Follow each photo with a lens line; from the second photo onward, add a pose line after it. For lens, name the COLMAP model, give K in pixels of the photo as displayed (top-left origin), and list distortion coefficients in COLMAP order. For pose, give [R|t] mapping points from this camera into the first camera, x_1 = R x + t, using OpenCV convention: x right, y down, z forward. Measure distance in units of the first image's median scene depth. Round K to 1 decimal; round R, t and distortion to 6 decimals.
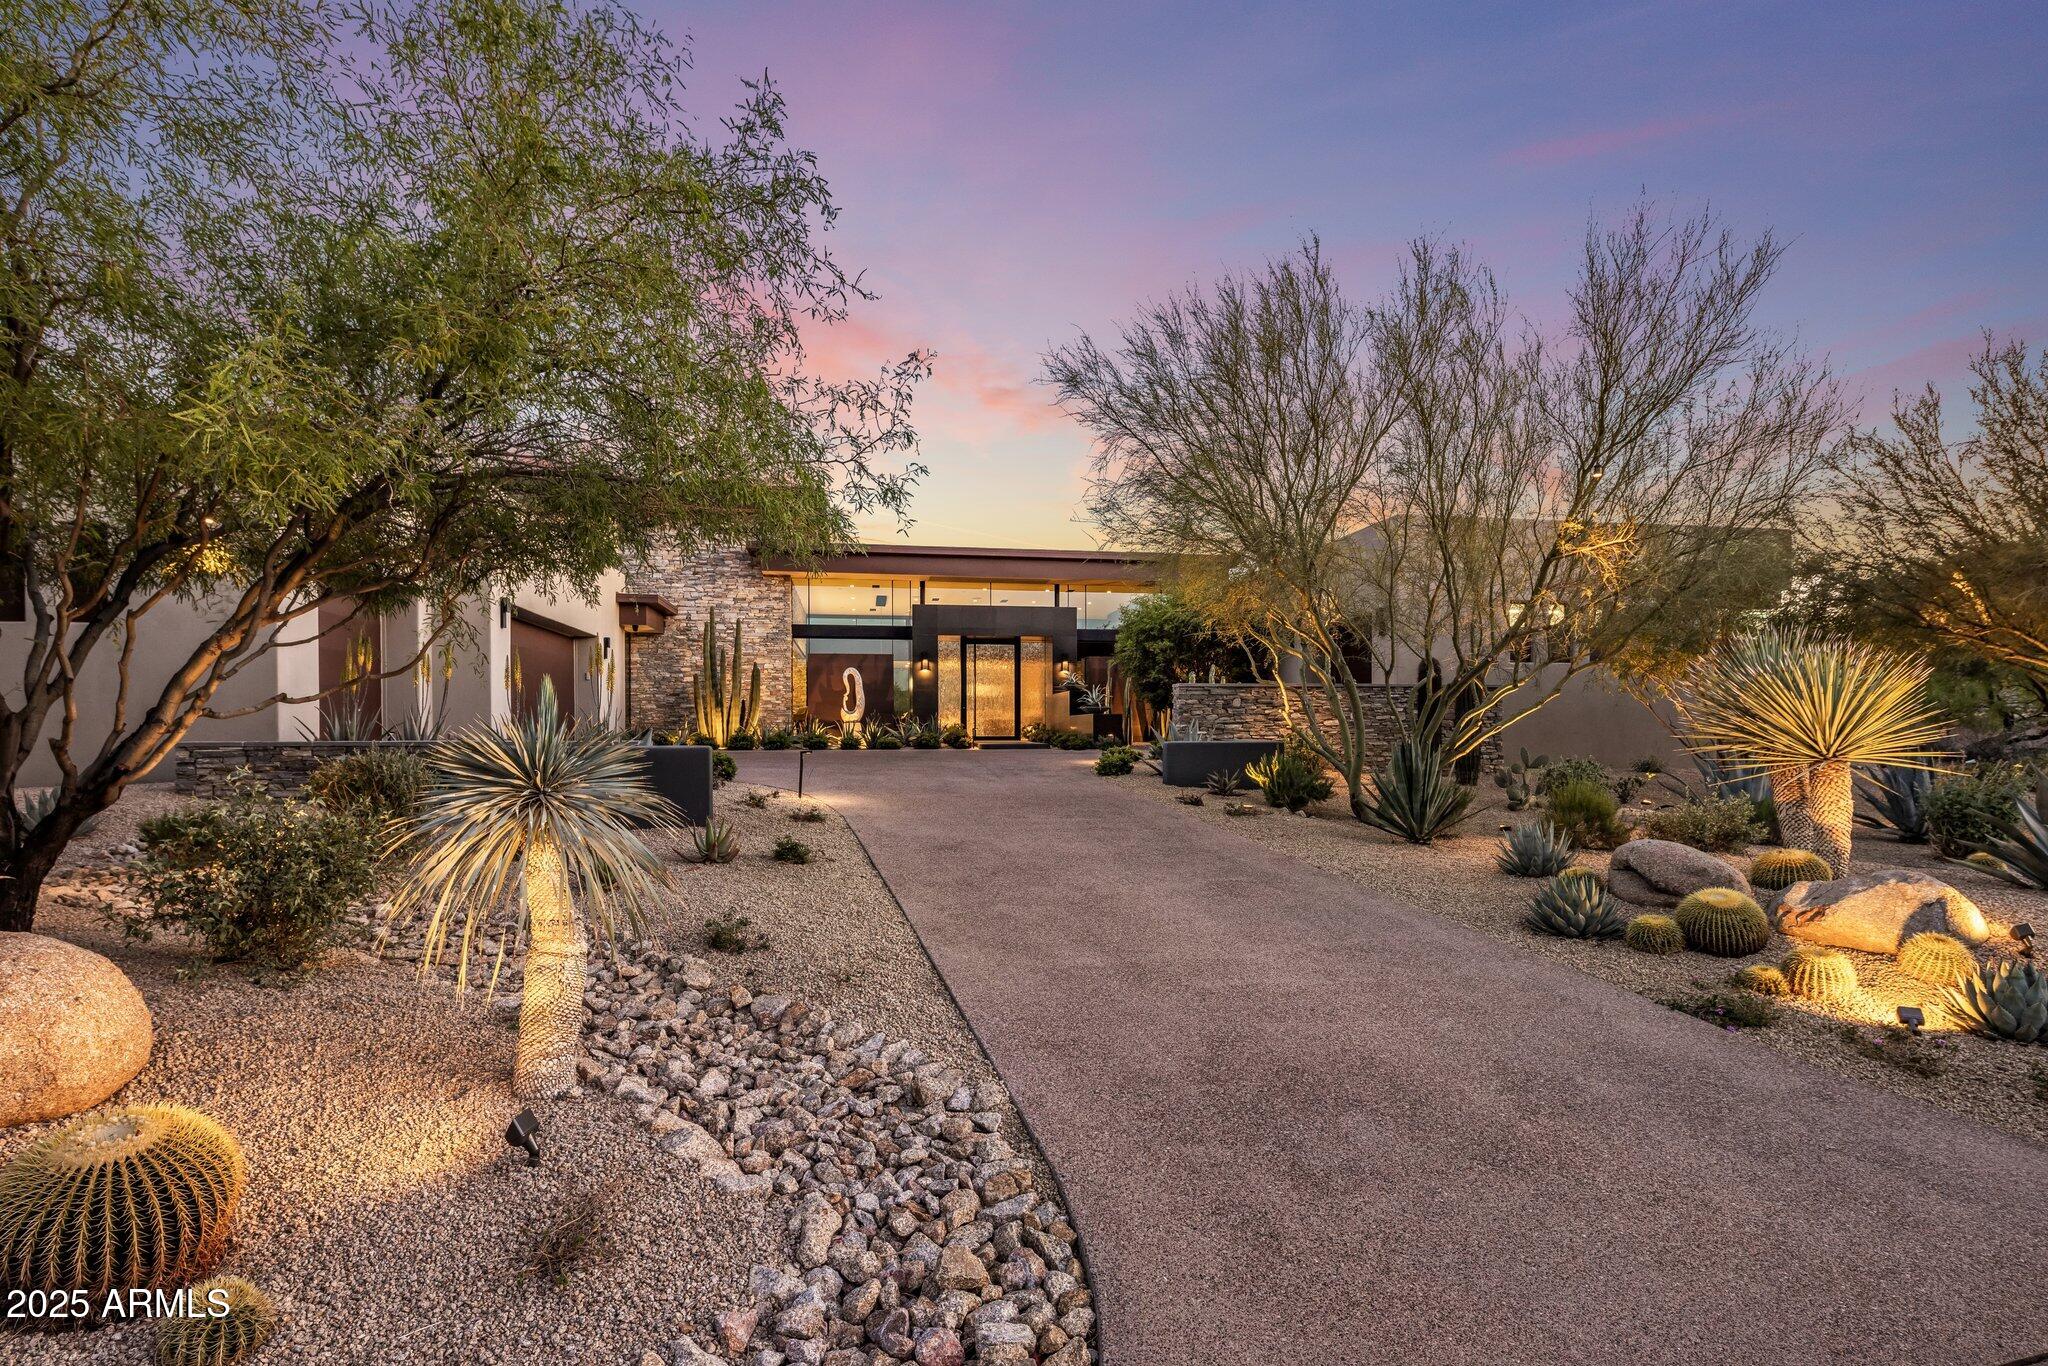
lens RADIAL K [[1006.2, 0, 1024.5], [0, 1006.2, 735.7], [0, 0, 1]] dist [0.000143, -0.000044]
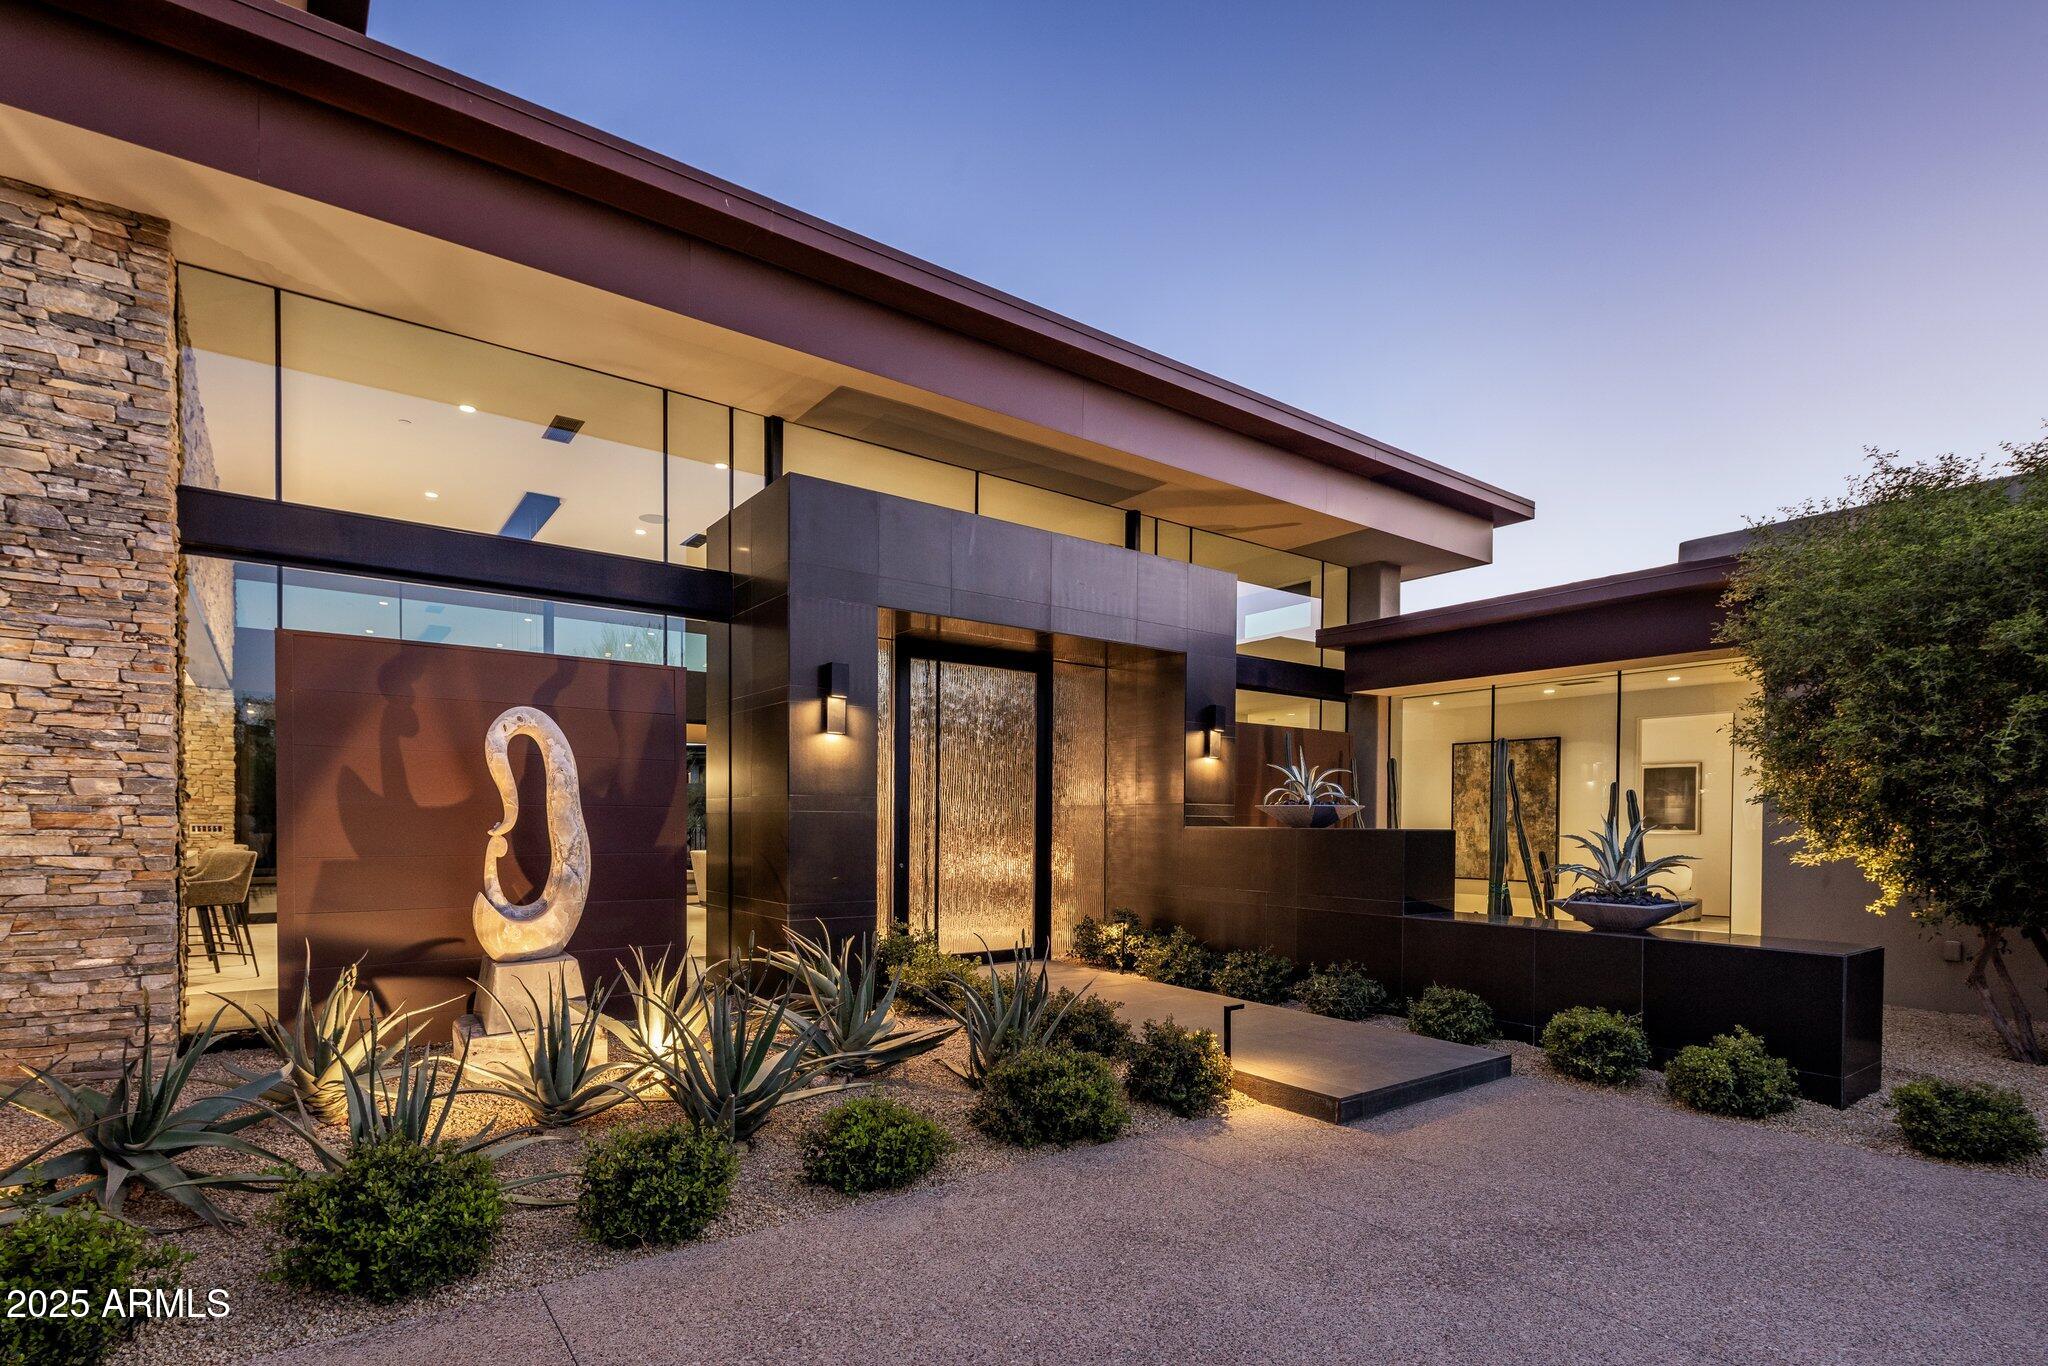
lens RADIAL K [[993.6, 0, 1024.0], [0, 993.6, 835.6], [0, 0, 1]] dist [0.000219, -0.000217]
pose [[0.887841, 0.003288, 0.460138, -0.171307], [-0.006552, 0.999963, 0.005497, -0.040651], [-0.460103, -0.007895, 0.887831, 0.740554]]
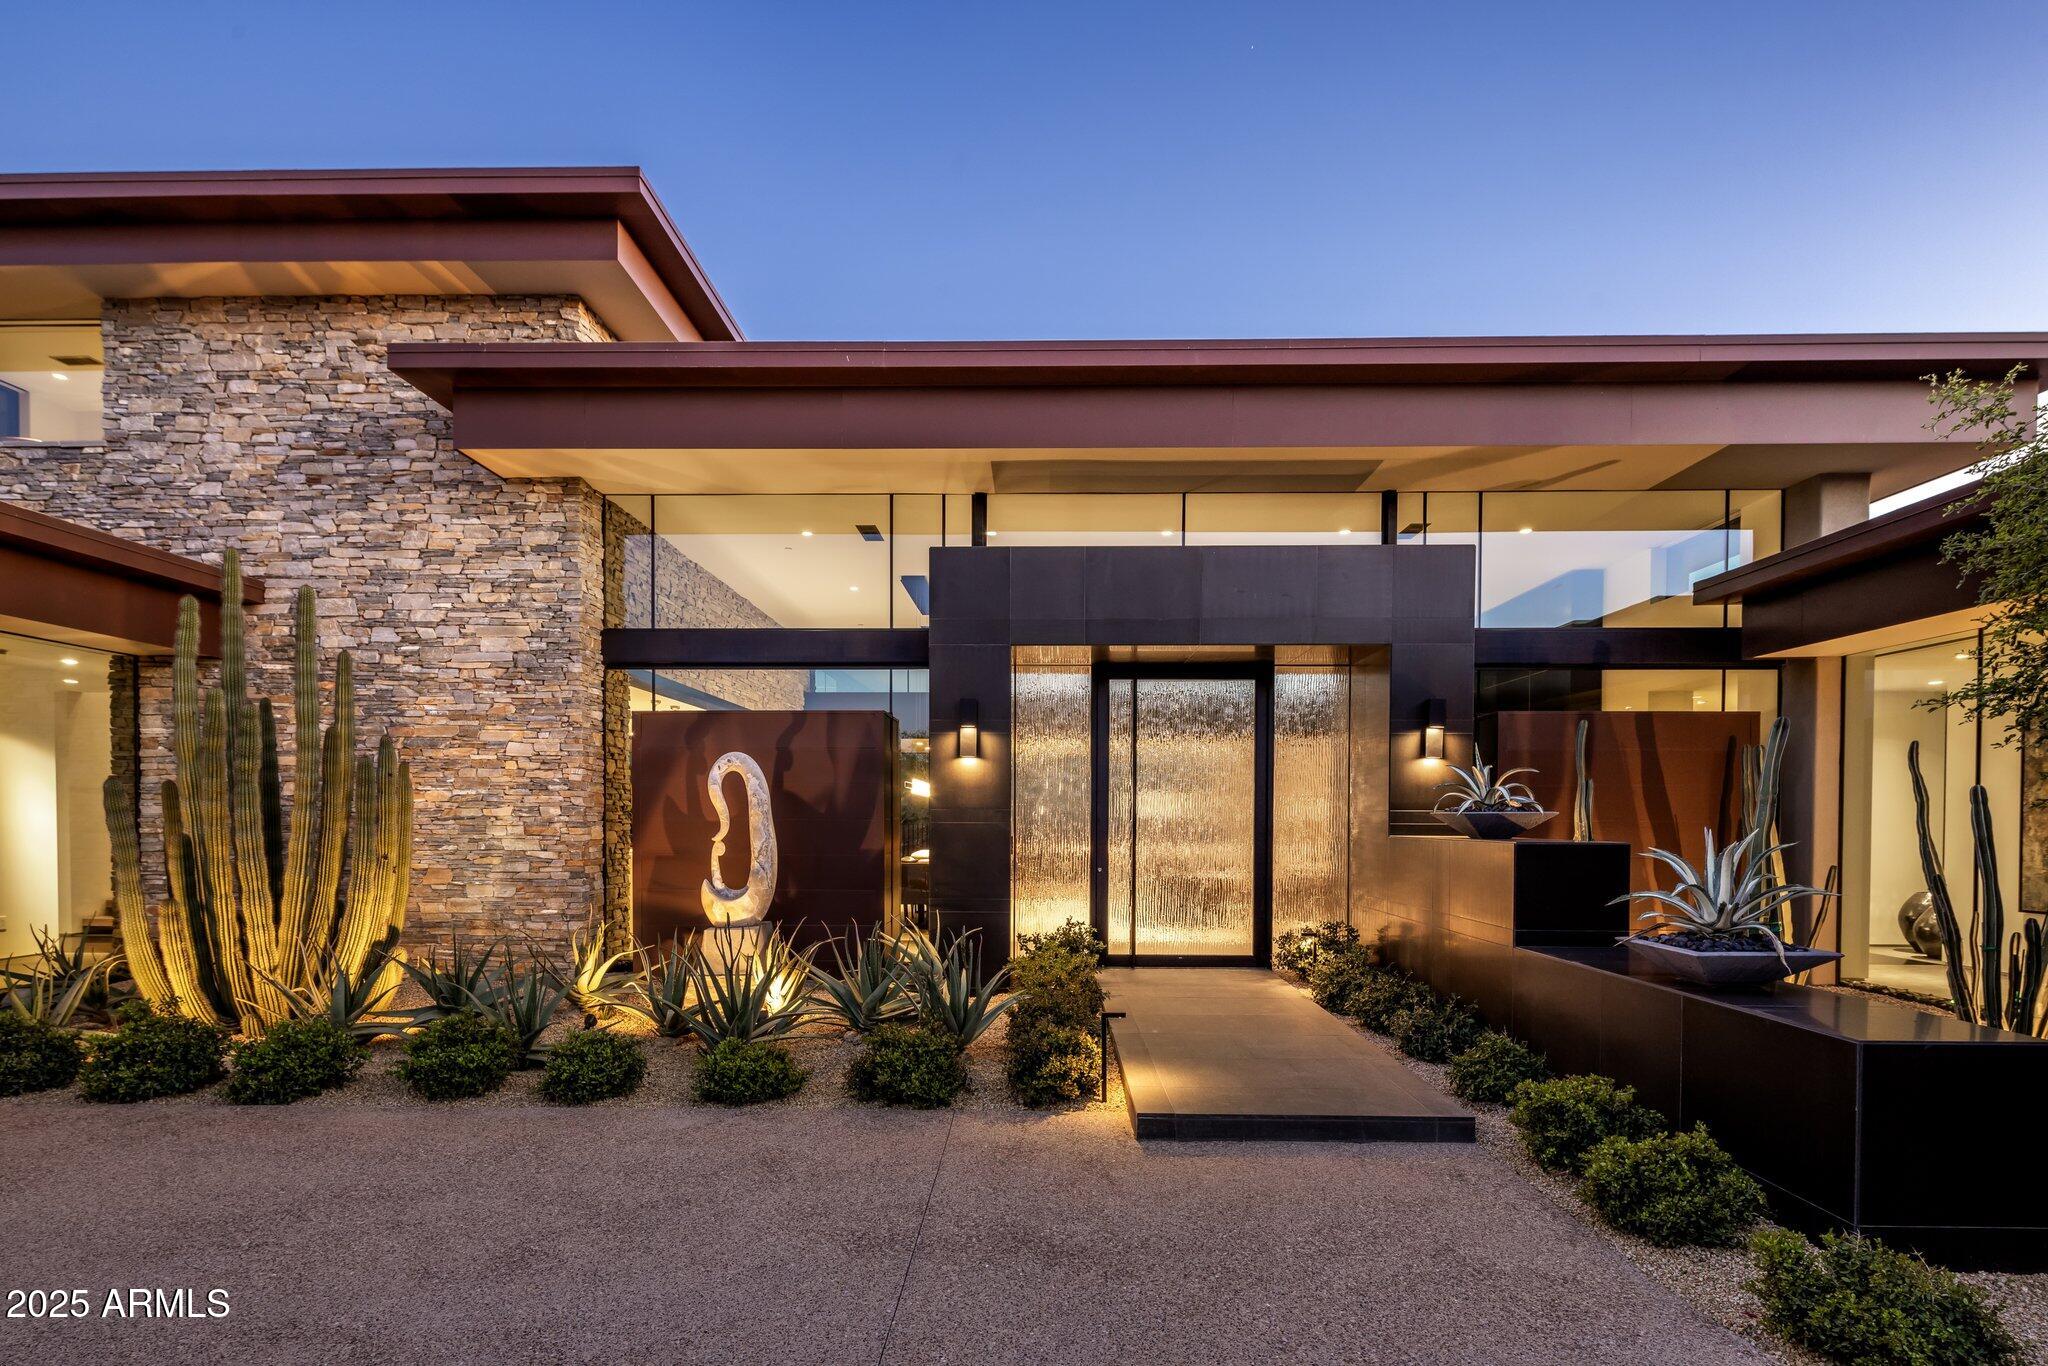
lens RADIAL K [[983.2, 0, 1018.5], [0, 983.2, 840.4], [0, 0, 1]] dist [-0.000398, -0.000385]
pose [[0.983210, 0.010071, -0.182198, -0.027921], [-0.007735, 0.999879, 0.013528, -0.043752], [0.182312, -0.011892, 0.983169, 0.695888]]
